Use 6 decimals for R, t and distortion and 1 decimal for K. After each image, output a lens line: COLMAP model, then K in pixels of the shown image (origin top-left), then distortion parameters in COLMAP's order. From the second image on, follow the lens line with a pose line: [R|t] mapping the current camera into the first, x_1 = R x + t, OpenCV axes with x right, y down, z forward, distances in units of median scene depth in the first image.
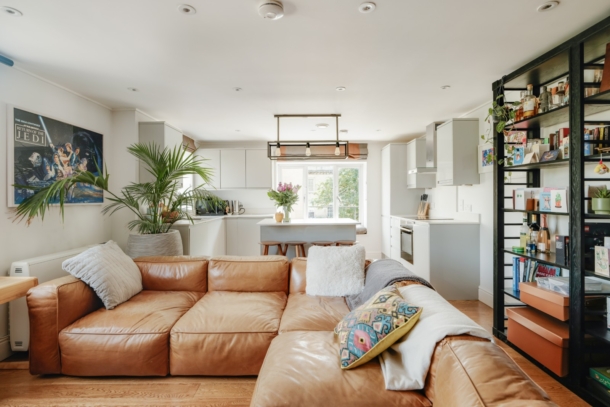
lens RADIAL K [[287.7, 0, 305.9], [0, 287.7, 198.9], [0, 0, 1]] dist [-0.001369, -0.000284]
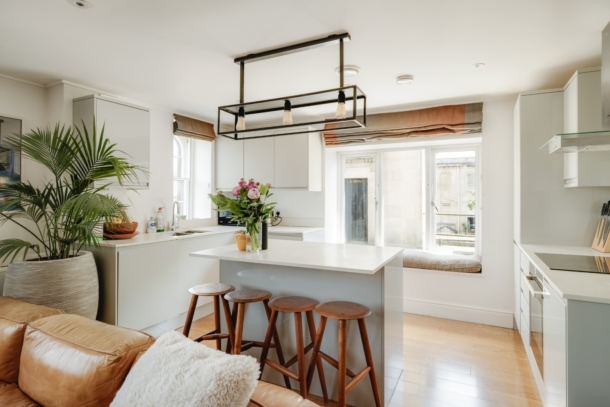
lens RADIAL K [[335.0, 0, 306.1], [0, 335.0, 199.3], [0, 0, 1]] dist [-0.017899, -0.000587]
pose [[0.895220, 0.011066, -0.445487, 0.321970], [-0.010365, 0.999938, 0.004009, -0.022480], [0.445504, 0.001029, 0.895279, 0.504363]]
